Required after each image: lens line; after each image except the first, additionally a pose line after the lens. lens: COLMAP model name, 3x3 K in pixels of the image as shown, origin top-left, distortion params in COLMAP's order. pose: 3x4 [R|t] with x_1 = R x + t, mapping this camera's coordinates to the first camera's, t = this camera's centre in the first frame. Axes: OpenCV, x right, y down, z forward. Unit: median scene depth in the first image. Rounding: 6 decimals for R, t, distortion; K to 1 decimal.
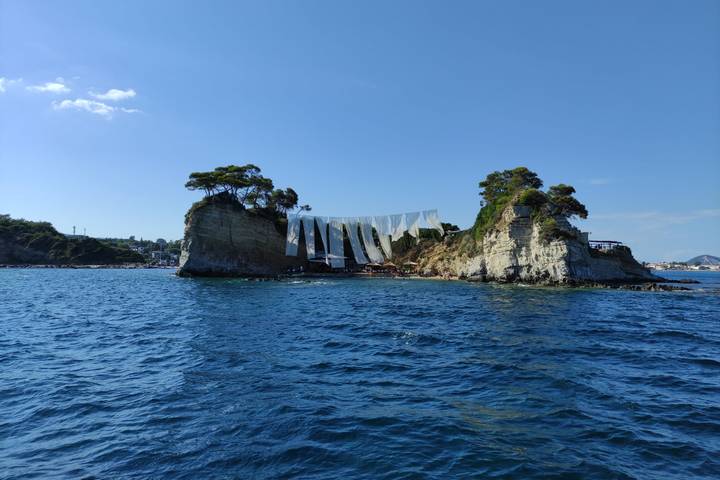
lens RADIAL K [[533.2, 0, 357.4], [0, 533.2, 237.7], [0, 0, 1]] dist [0.057126, 0.001648]
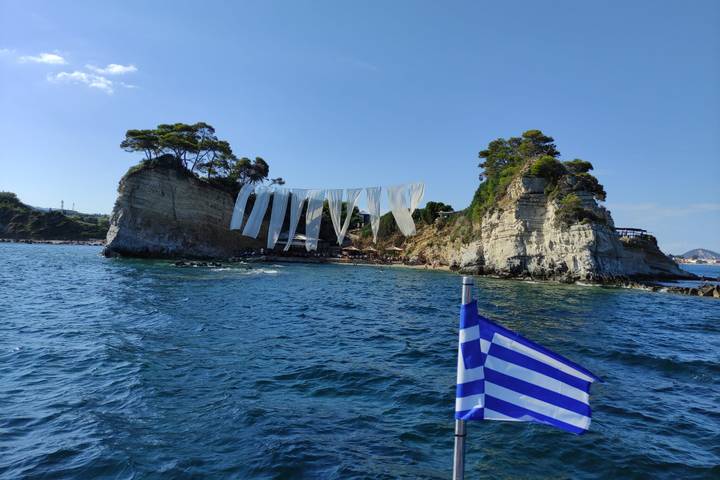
lens RADIAL K [[533.2, 0, 359.2], [0, 533.2, 239.1], [0, 0, 1]] dist [0.057126, 0.001648]
pose [[0.999550, 0.028888, 0.008030, 0.040364], [-0.029133, 0.999051, 0.032373, 0.008123], [-0.007087, -0.032593, 0.999444, 0.174148]]
